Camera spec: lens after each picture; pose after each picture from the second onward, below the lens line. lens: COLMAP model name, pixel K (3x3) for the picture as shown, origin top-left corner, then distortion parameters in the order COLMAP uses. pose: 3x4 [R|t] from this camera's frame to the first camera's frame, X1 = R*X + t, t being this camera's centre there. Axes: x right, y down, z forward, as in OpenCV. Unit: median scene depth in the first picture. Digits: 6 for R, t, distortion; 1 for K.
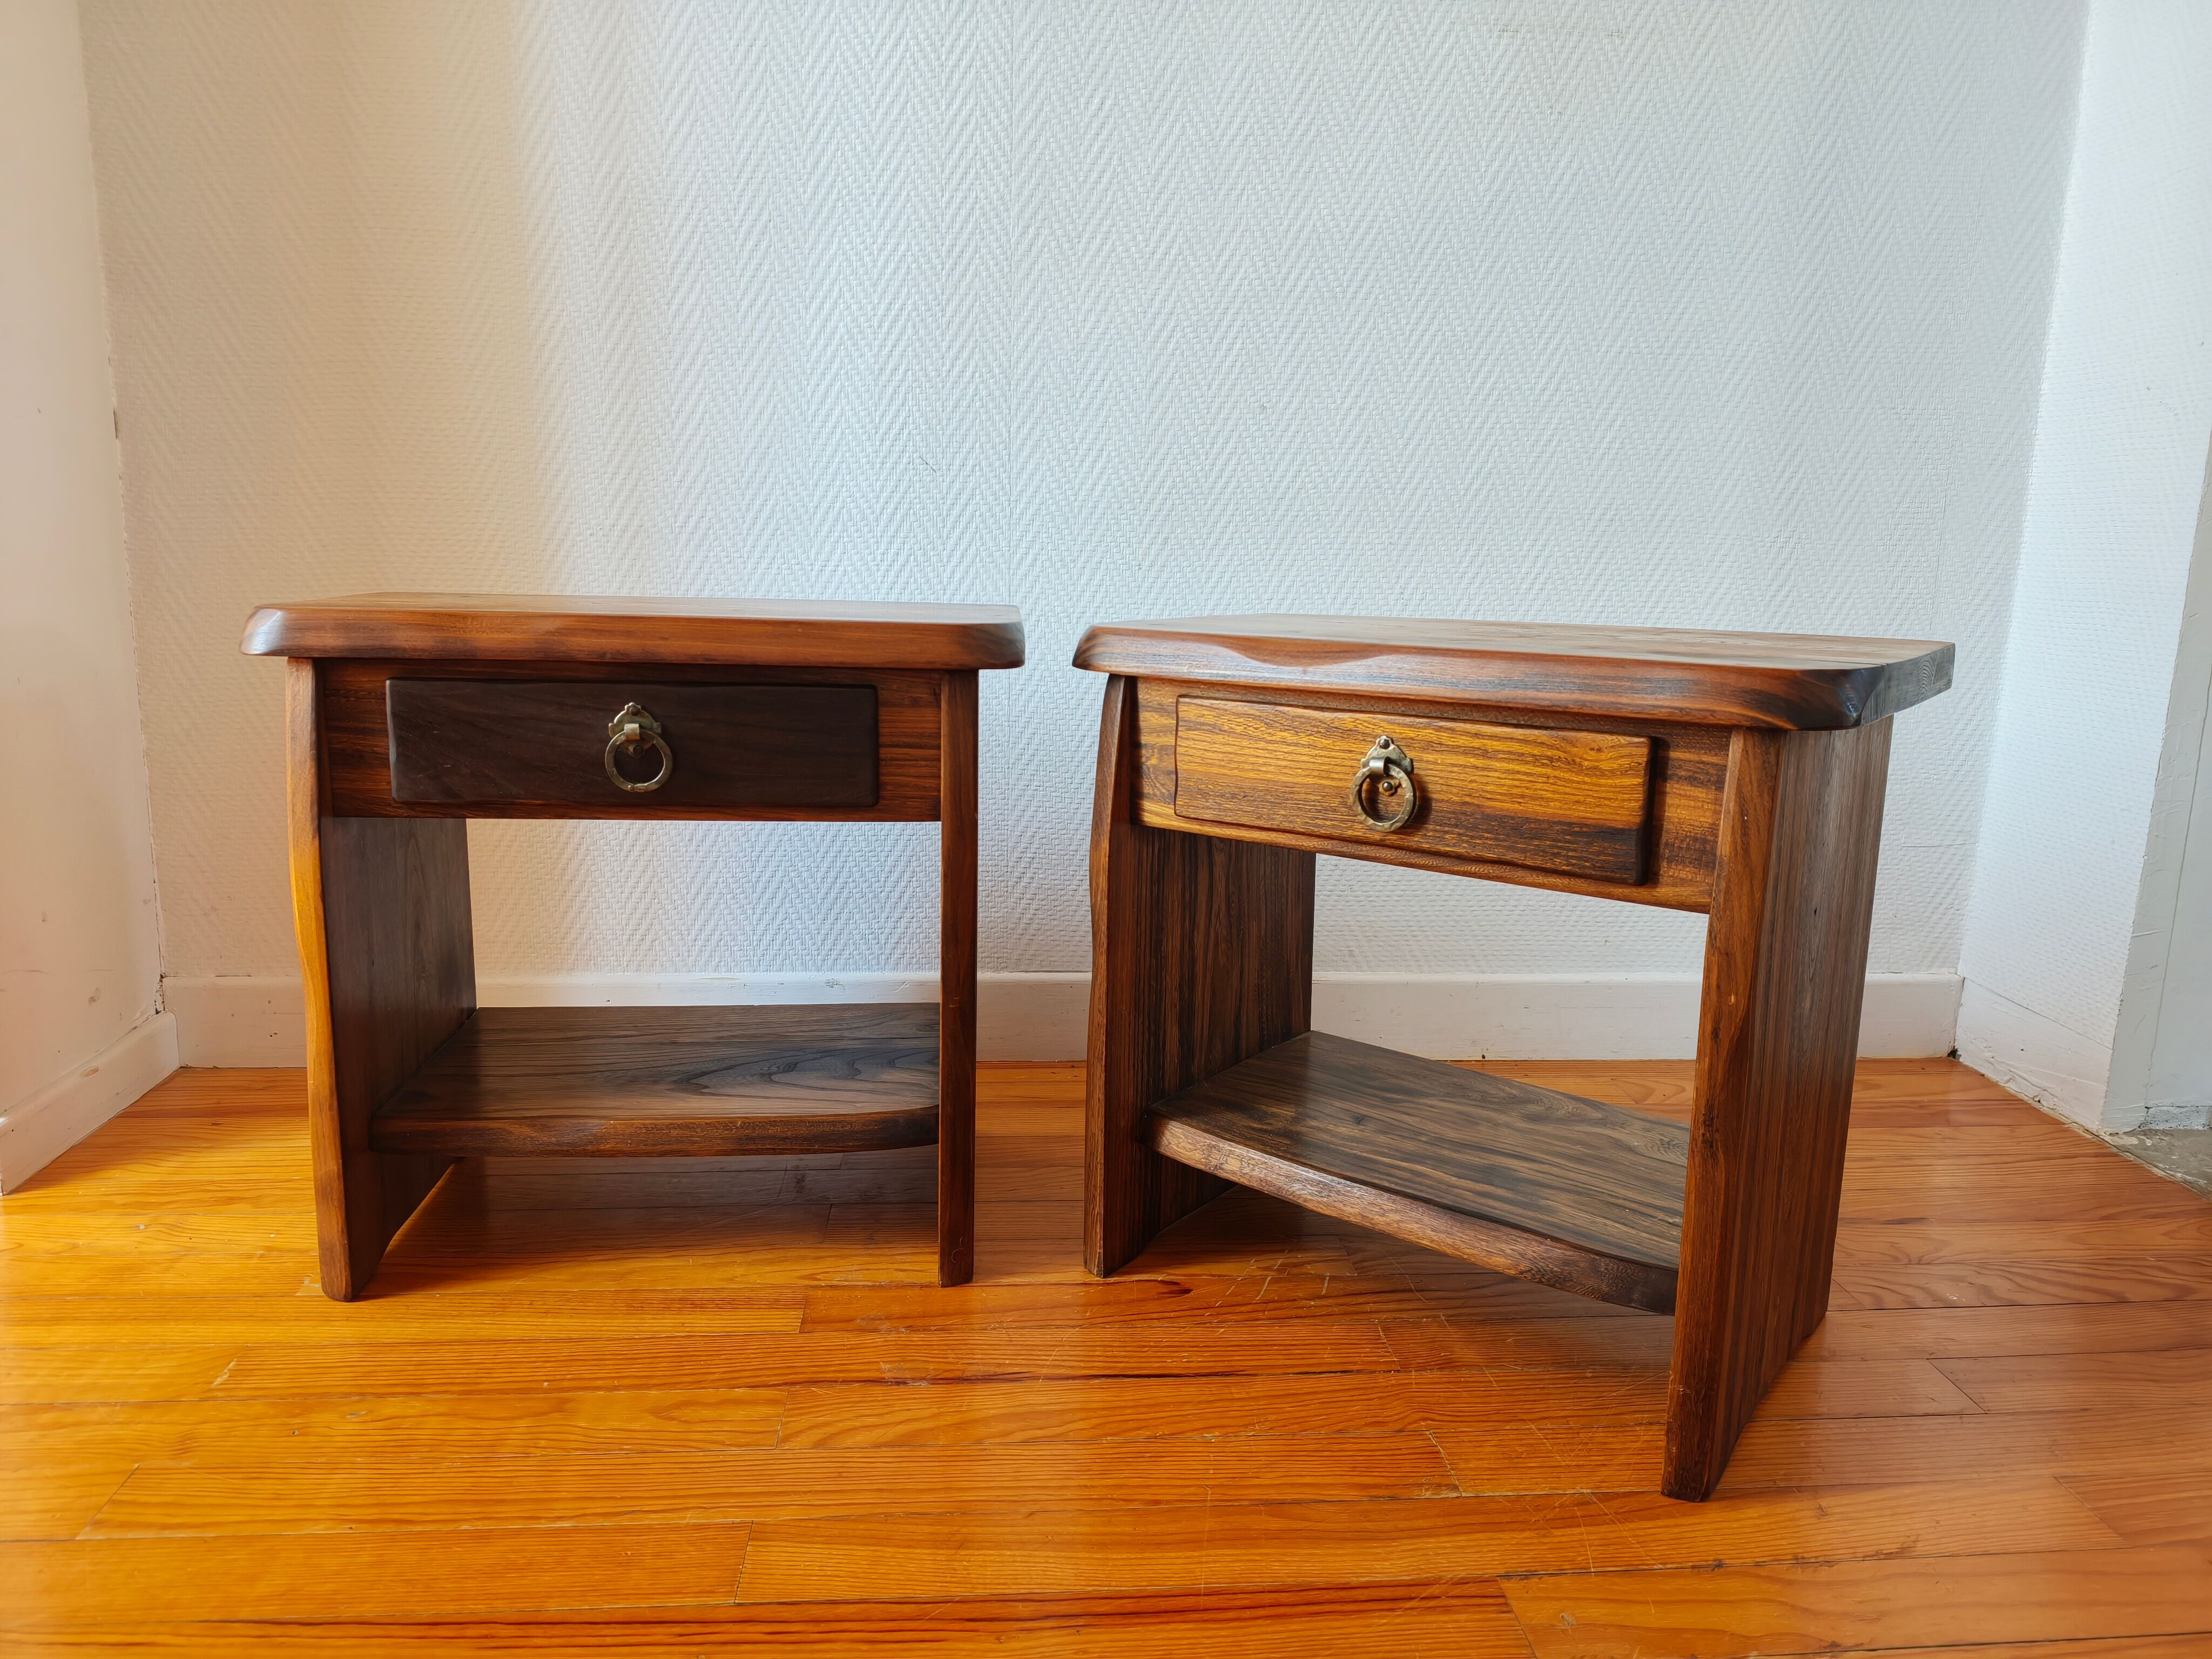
lens RADIAL K [[1559.4, 0, 1114.8], [0, 1559.4, 811.0], [0, 0, 1]] dist [0.009753, -0.031662]
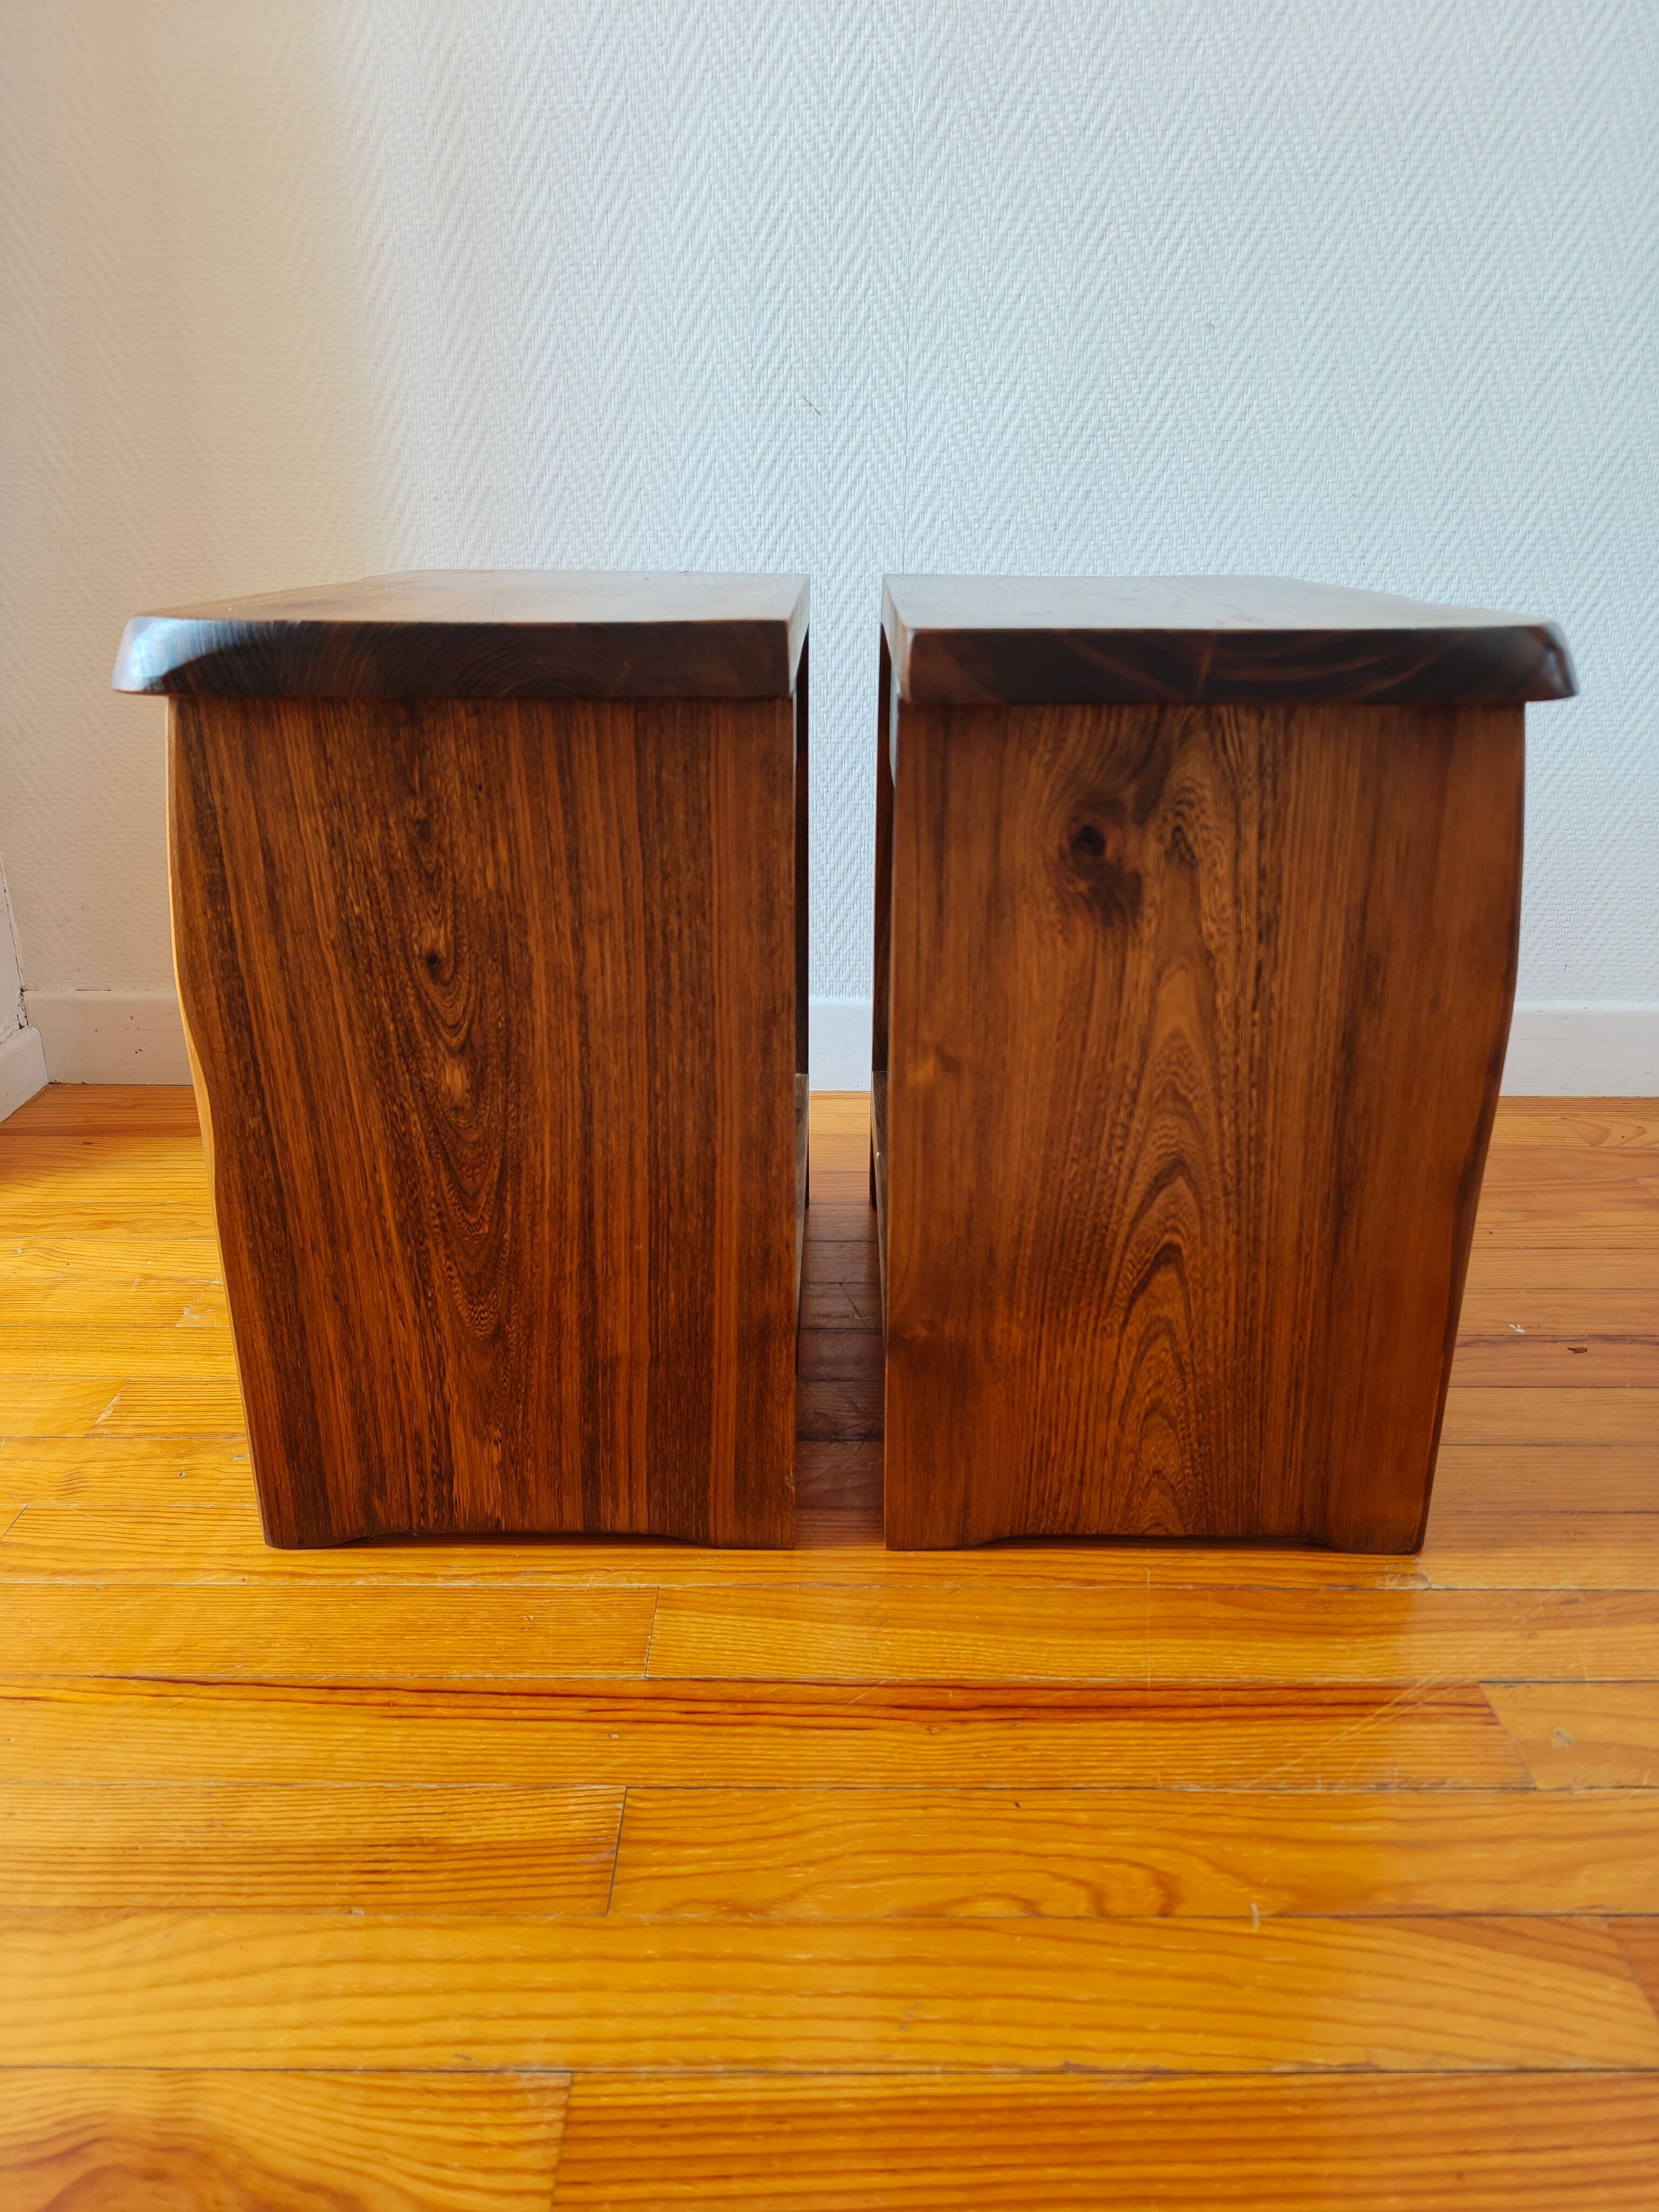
lens RADIAL K [[1559.4, 0, 829.7], [0, 1559.4, 1117.7], [0, 0, 1]] dist [0.009753, -0.031662]
pose [[0.996554, 0.016736, -0.081236, -0.035013], [-0.001030, 0.981854, 0.189636, 0.000063], [0.082935, -0.188899, 0.978488, 0.086468]]
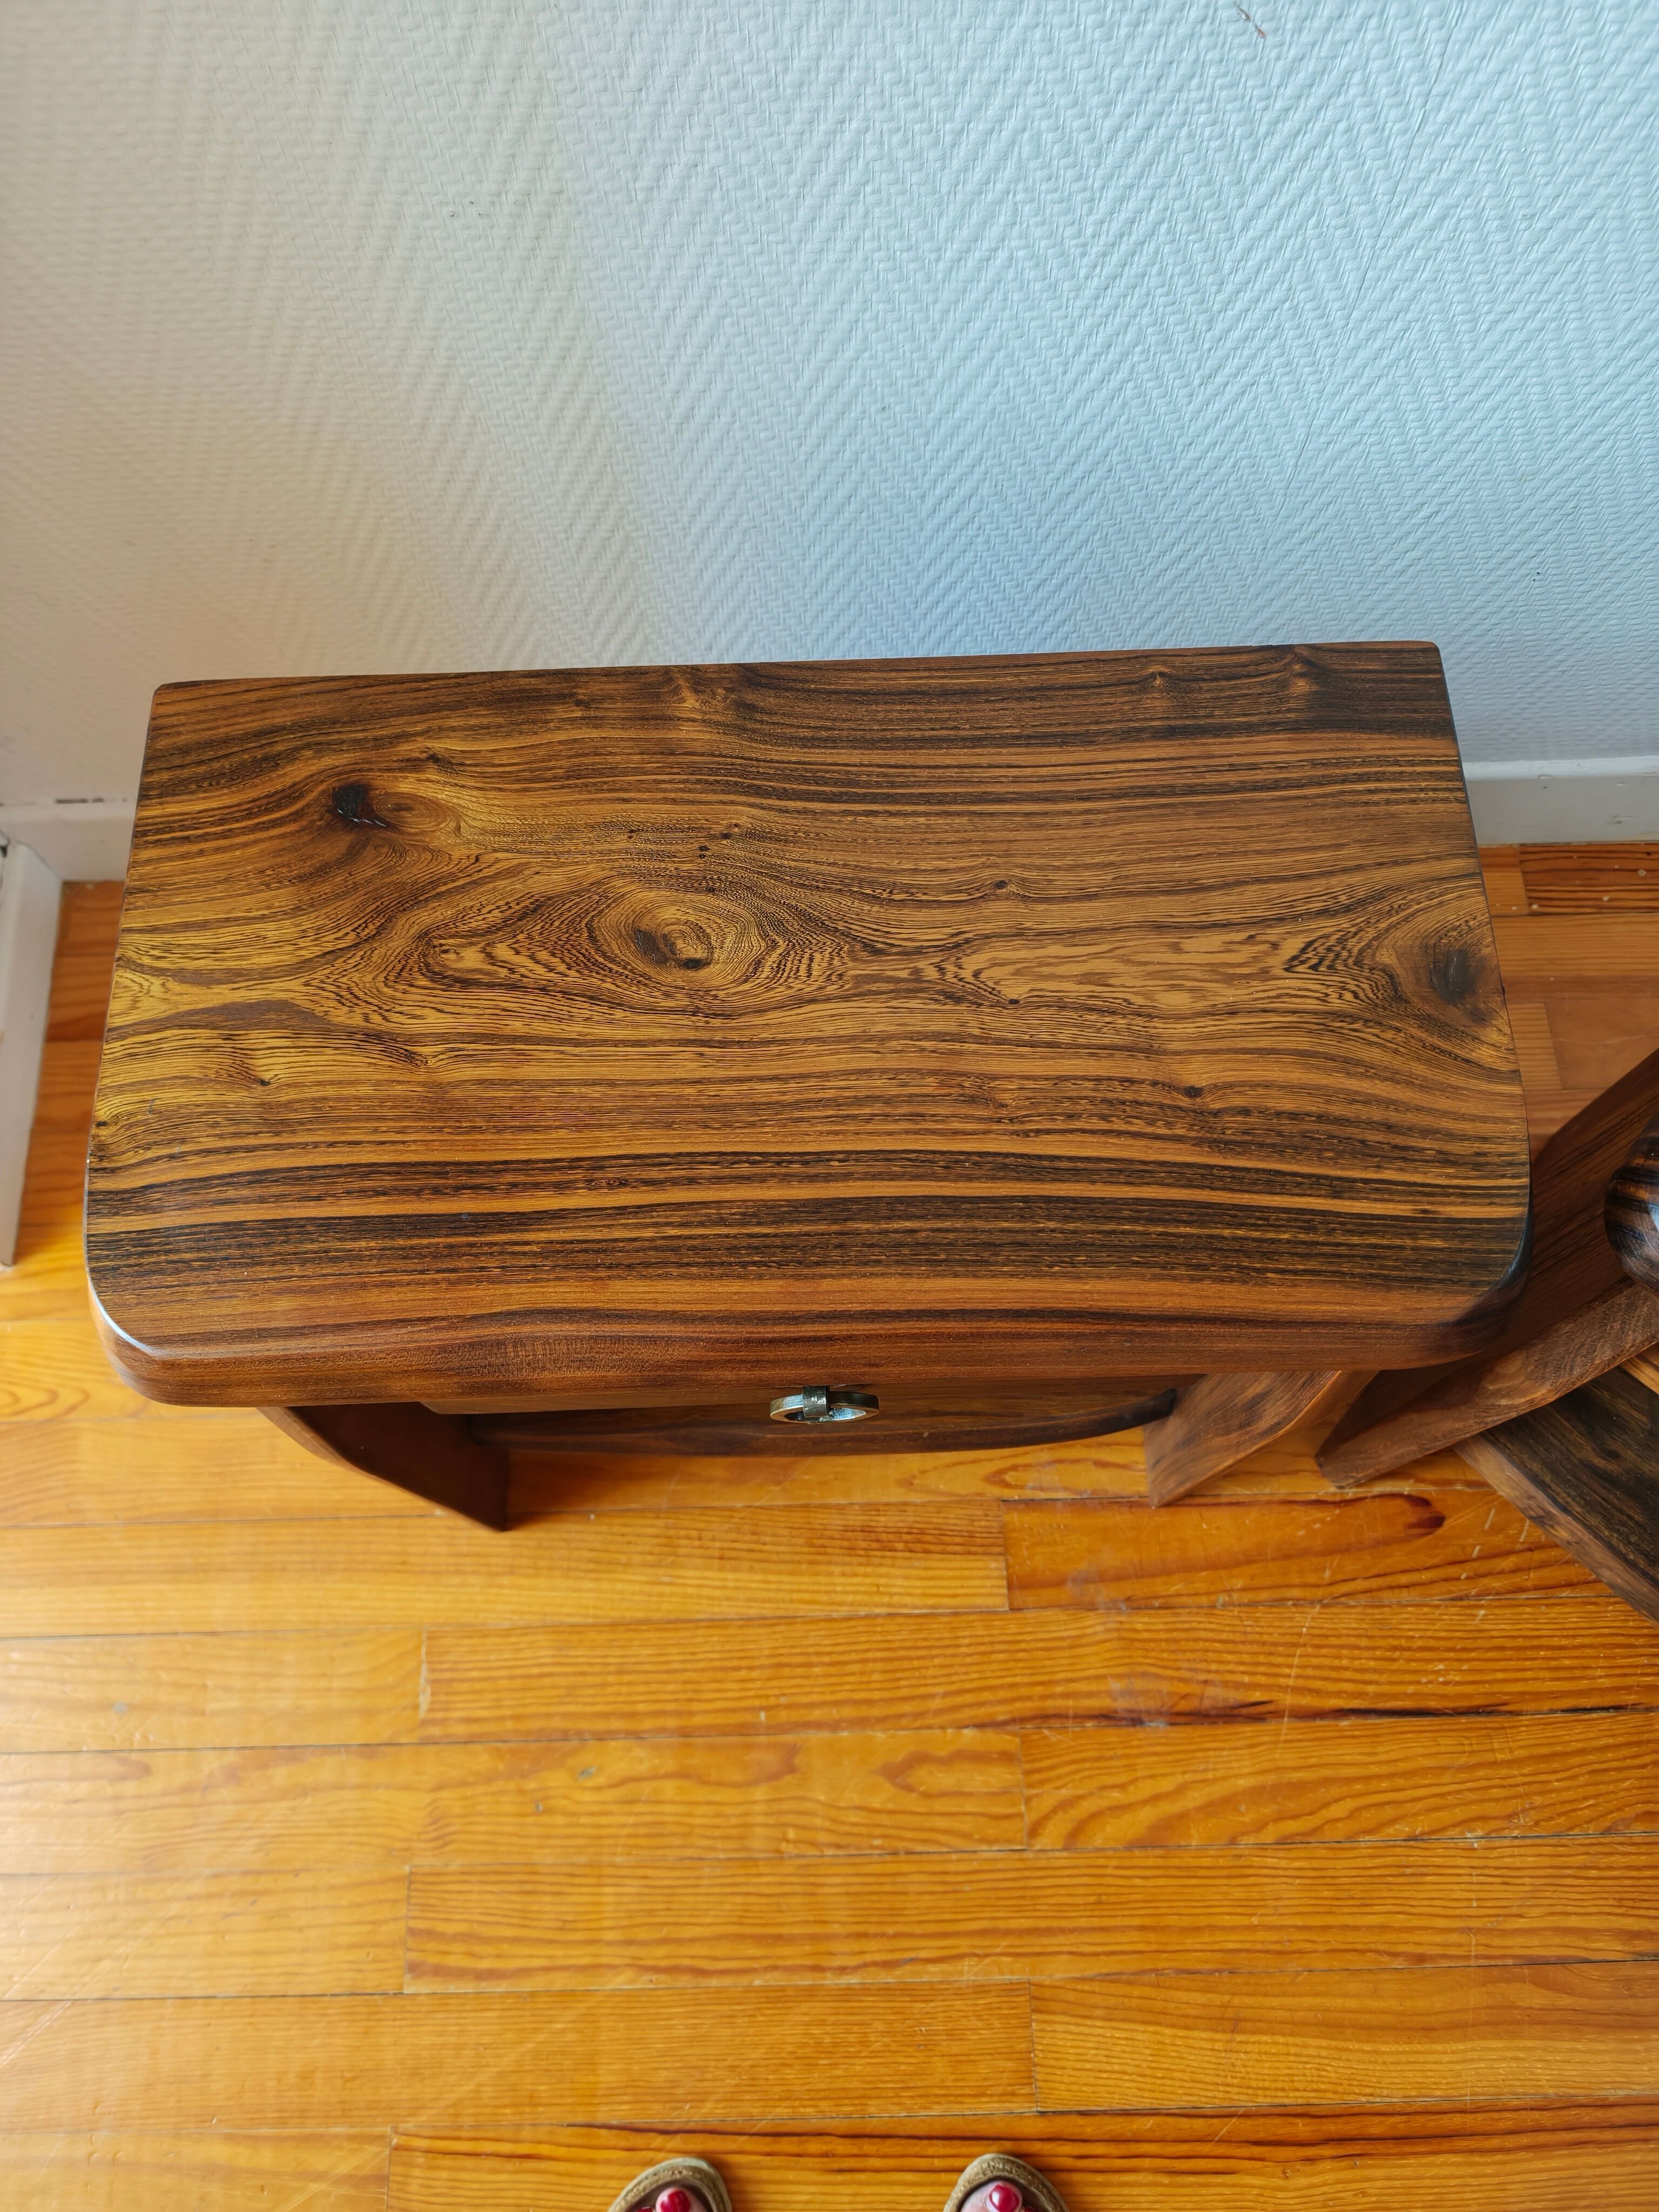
lens RADIAL K [[1559.4, 0, 821.3], [0, 1559.4, 1126.9], [0, 0, 1]] dist [0.009753, -0.031662]
pose [[0.997723, 0.040605, -0.053858, -0.202523], [0.026060, 0.504417, 0.863067, -0.436990], [0.062211, -0.862505, 0.502210, 0.576826]]
